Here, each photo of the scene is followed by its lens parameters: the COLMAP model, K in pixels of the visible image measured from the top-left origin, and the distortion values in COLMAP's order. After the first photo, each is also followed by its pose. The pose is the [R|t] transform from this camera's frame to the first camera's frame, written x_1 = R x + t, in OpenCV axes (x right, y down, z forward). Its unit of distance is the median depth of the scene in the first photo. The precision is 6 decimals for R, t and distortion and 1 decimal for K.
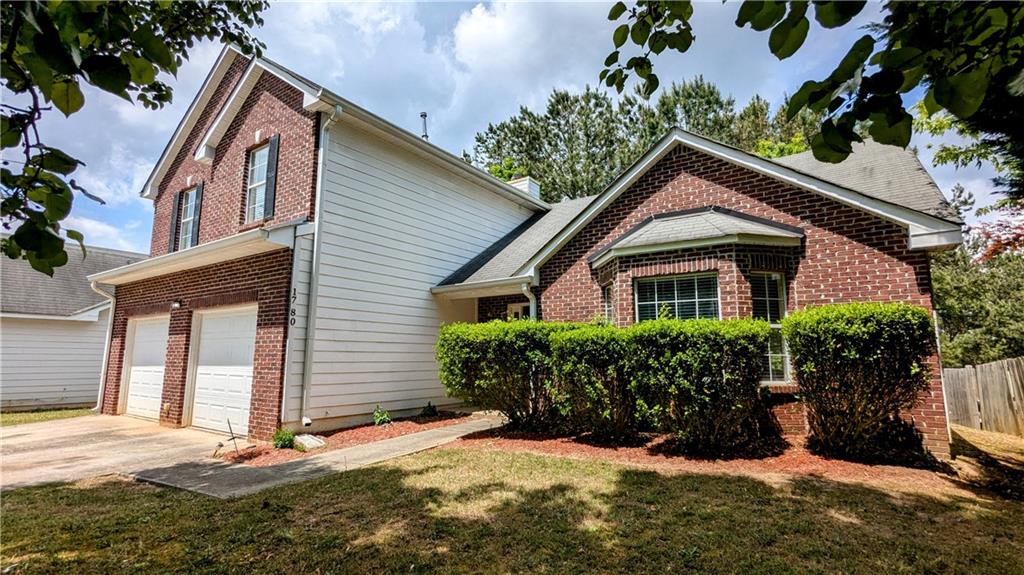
lens RADIAL K [[479.9, 0, 515.8], [0, 479.9, 289.3], [0, 0, 1]] dist [0.000672, 0.000358]
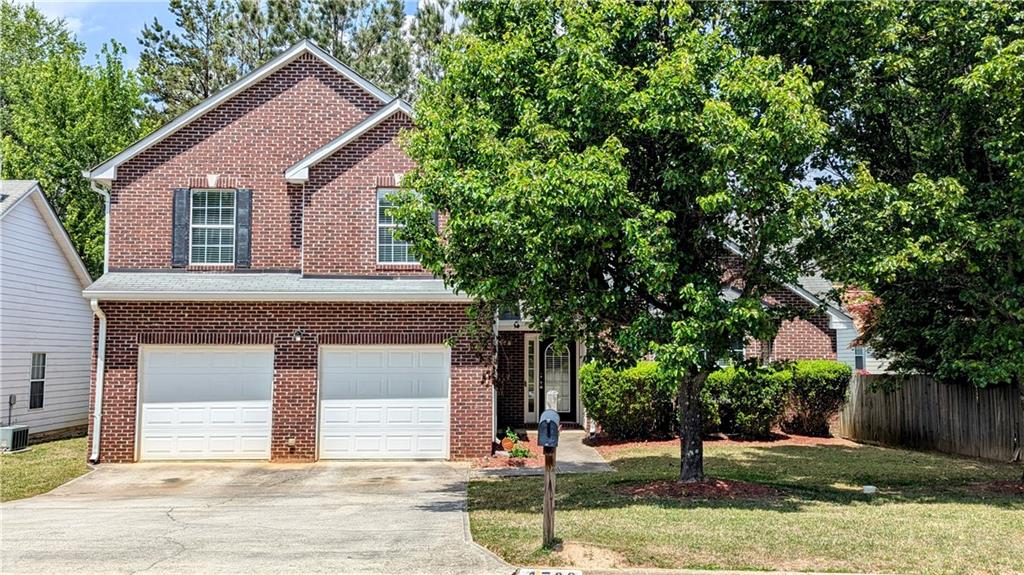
lens RADIAL K [[972.8, 0, 511.0], [0, 972.8, 266.8], [0, 0, 1]] dist [0.093991, -0.110351]
pose [[0.807130, 0.051419, 0.588130, -1.982731], [-0.082720, 0.996222, 0.026425, -0.259025], [-0.584550, -0.069979, 0.808335, -1.093928]]
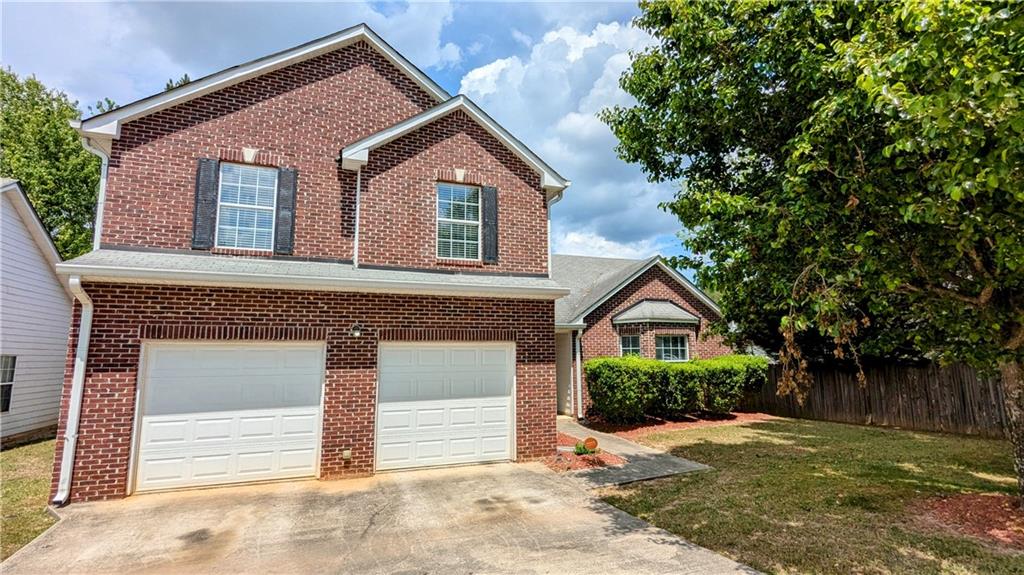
lens RADIAL K [[479.9, 0, 515.8], [0, 479.9, 289.3], [0, 0, 1]] dist [0.000672, 0.000358]
pose [[0.570213, 0.106815, 0.814523, -1.616232], [-0.105443, 0.992826, -0.056382, -0.035553], [-0.814702, -0.053737, 0.577385, 0.365017]]
